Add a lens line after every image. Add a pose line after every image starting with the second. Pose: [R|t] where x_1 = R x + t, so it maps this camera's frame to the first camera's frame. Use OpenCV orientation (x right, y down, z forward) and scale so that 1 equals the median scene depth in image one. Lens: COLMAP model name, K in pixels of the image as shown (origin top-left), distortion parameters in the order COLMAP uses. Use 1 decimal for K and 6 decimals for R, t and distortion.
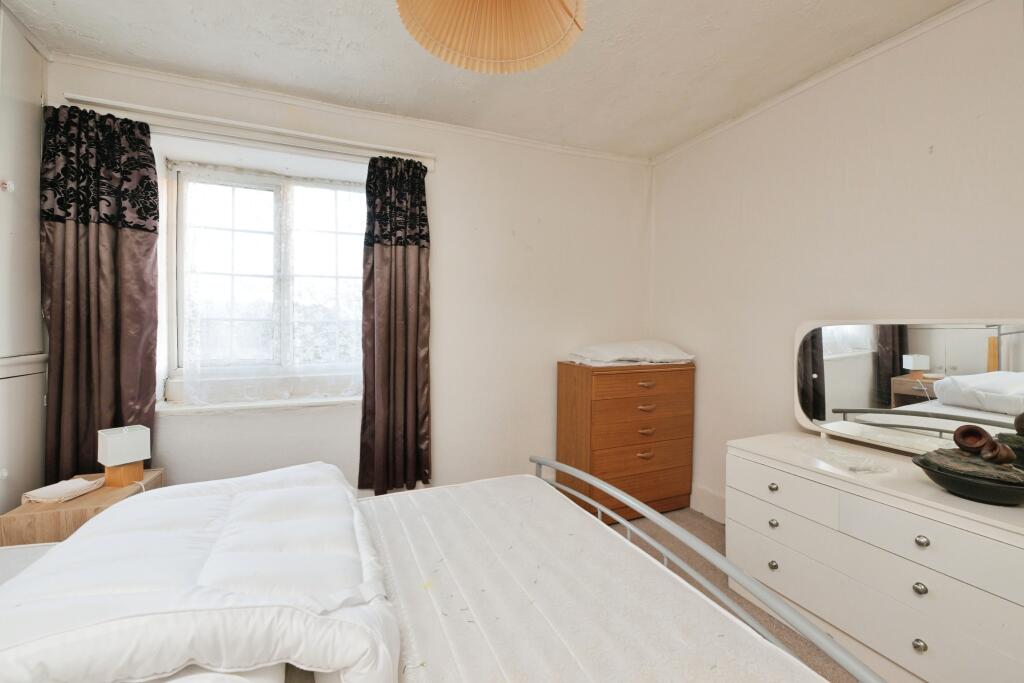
lens RADIAL K [[416.6, 0, 508.9], [0, 416.6, 335.5], [0, 0, 1]] dist [-0.002471, -0.000692]
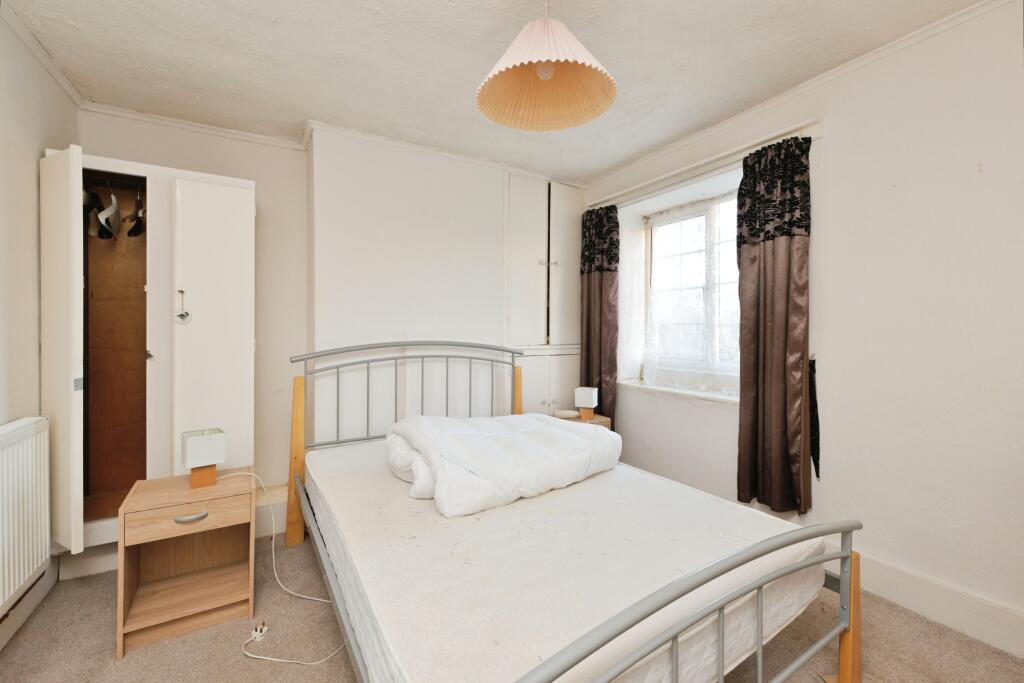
lens RADIAL K [[416.6, 0, 508.9], [0, 416.6, 335.5], [0, 0, 1]] dist [-0.002471, -0.000692]
pose [[0.143635, 0.009622, -0.989584, 0.575705], [-0.014830, 0.999861, 0.007569, -0.004689], [0.989520, 0.013589, 0.143758, 0.309797]]
